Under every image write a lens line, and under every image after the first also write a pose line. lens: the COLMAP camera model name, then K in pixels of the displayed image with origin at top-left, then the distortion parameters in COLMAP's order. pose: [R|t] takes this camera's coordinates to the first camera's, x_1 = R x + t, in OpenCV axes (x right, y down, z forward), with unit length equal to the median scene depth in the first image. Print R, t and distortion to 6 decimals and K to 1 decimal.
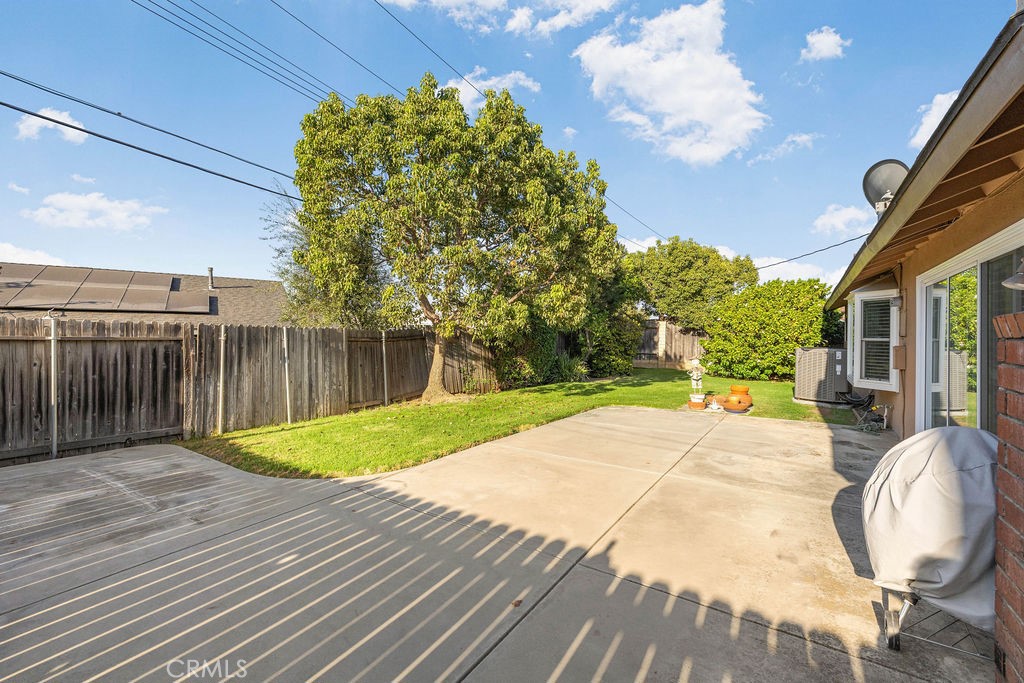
lens RADIAL K [[439.7, 0, 509.4], [0, 439.7, 336.4], [0, 0, 1]] dist [-0.003954, -0.000663]
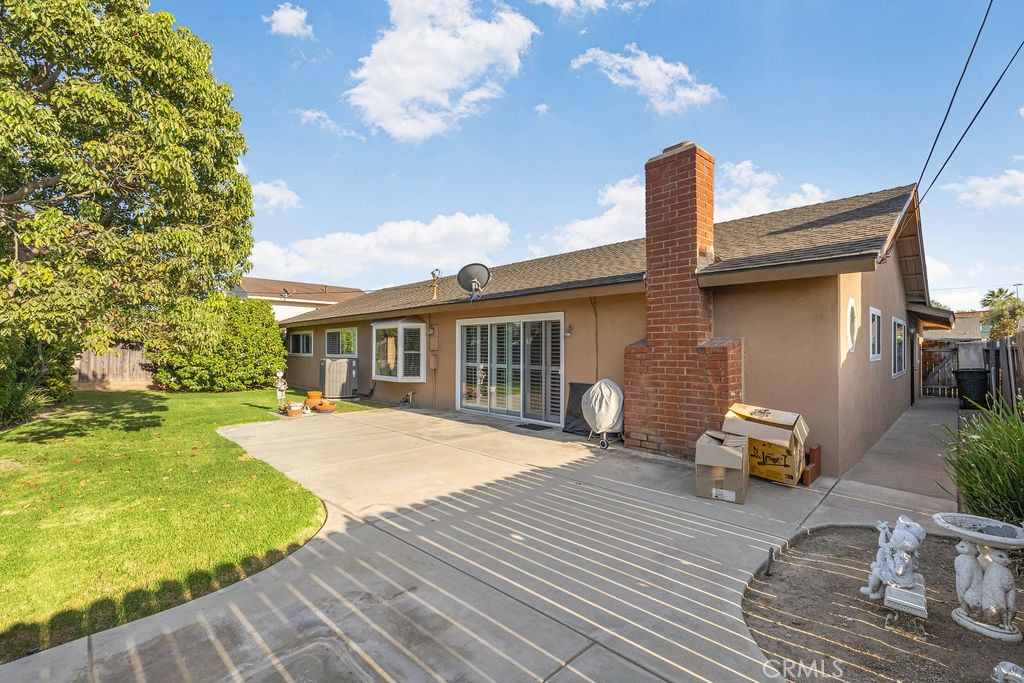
lens RADIAL K [[445.7, 0, 510.0], [0, 445.7, 344.5], [0, 0, 1]] dist [-0.000557, 0.000136]
pose [[0.180487, 0.003775, 0.983570, -1.272783], [0.000497, 0.999992, -0.003930, -0.027147], [-0.983577, 0.001198, 0.180483, 0.564240]]
